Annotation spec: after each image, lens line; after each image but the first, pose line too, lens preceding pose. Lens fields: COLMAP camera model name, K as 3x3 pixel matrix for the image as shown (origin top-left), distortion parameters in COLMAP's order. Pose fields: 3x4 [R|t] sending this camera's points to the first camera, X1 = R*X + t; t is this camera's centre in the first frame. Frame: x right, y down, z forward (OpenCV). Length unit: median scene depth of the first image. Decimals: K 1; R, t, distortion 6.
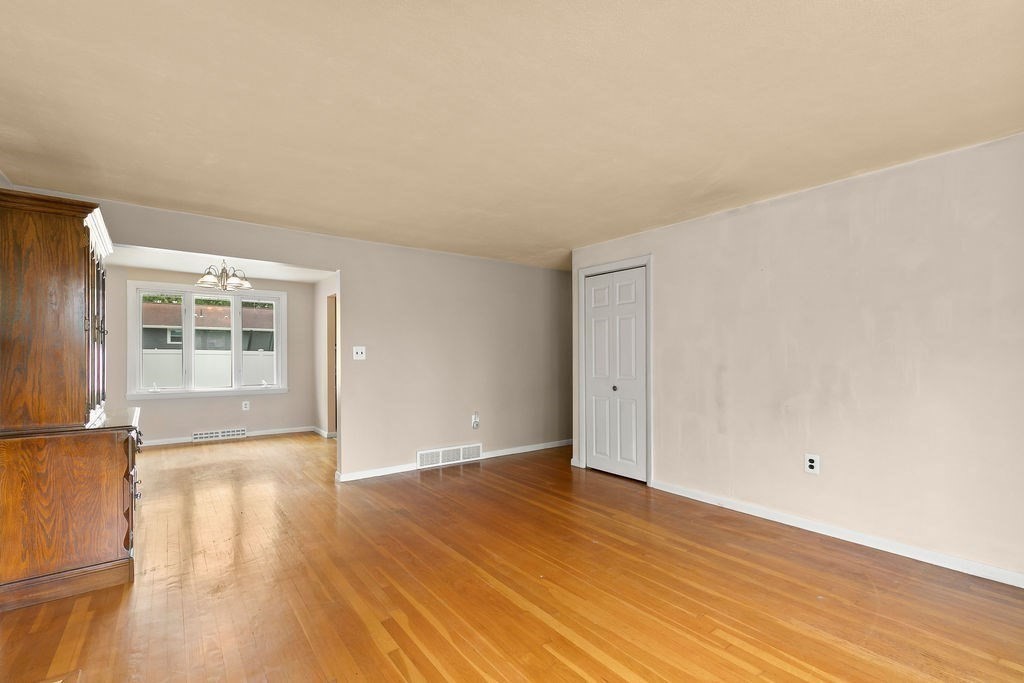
lens RADIAL K [[461.0, 0, 511.0], [0, 461.0, 361.0], [0, 0, 1]] dist [0.005347, -0.000607]
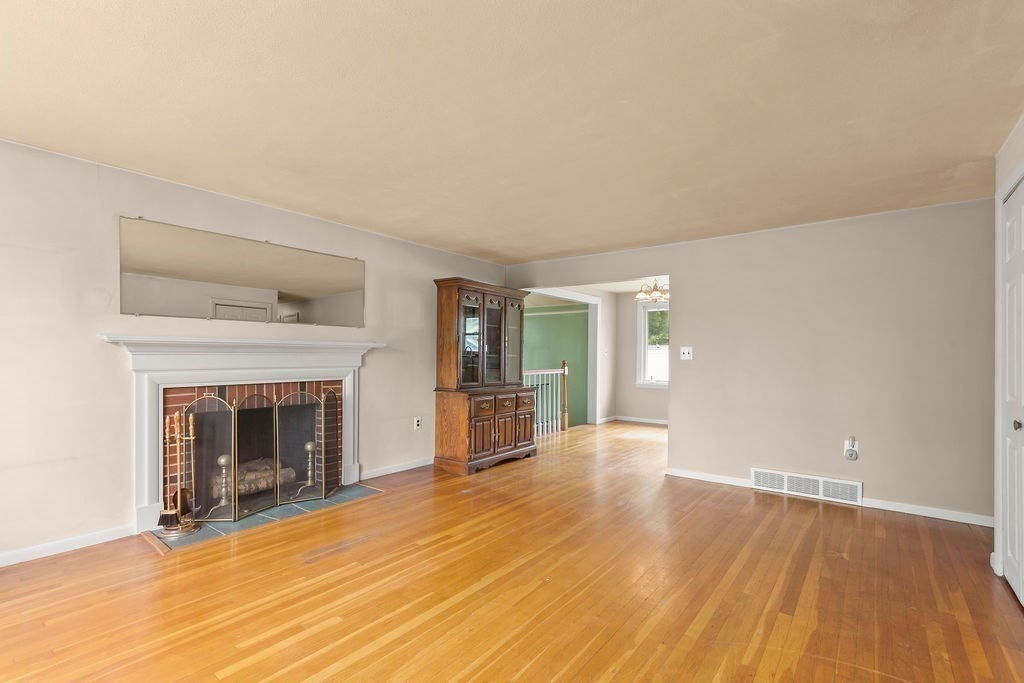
lens RADIAL K [[461.0, 0, 518.8], [0, 461.0, 355.6], [0, 0, 1]] dist [0.005347, -0.000607]
pose [[0.275783, 0.000751, -0.961220, 0.569798], [-0.018464, 0.999819, -0.004516, -0.000619], [0.961043, 0.018993, 0.275747, 0.383616]]
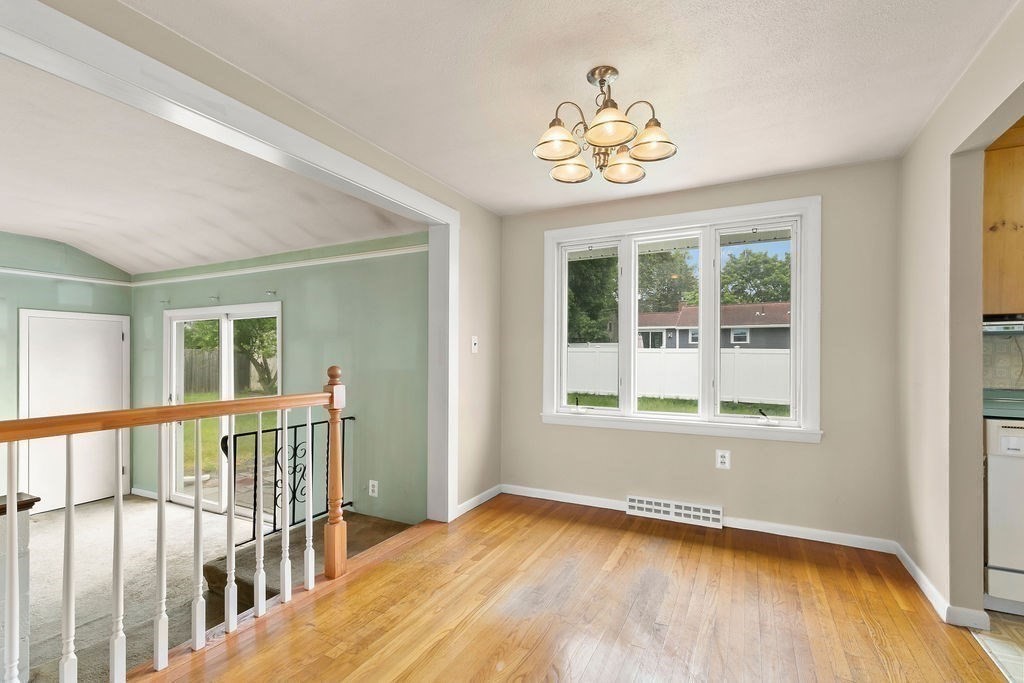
lens RADIAL K [[461.0, 0, 516.9], [0, 461.0, 358.6], [0, 0, 1]] dist [0.005347, -0.000607]
pose [[0.458117, 0.006228, -0.888870, -0.404730], [-0.009917, 0.999949, 0.001895, -0.005803], [0.888836, 0.007947, 0.458156, 0.950519]]
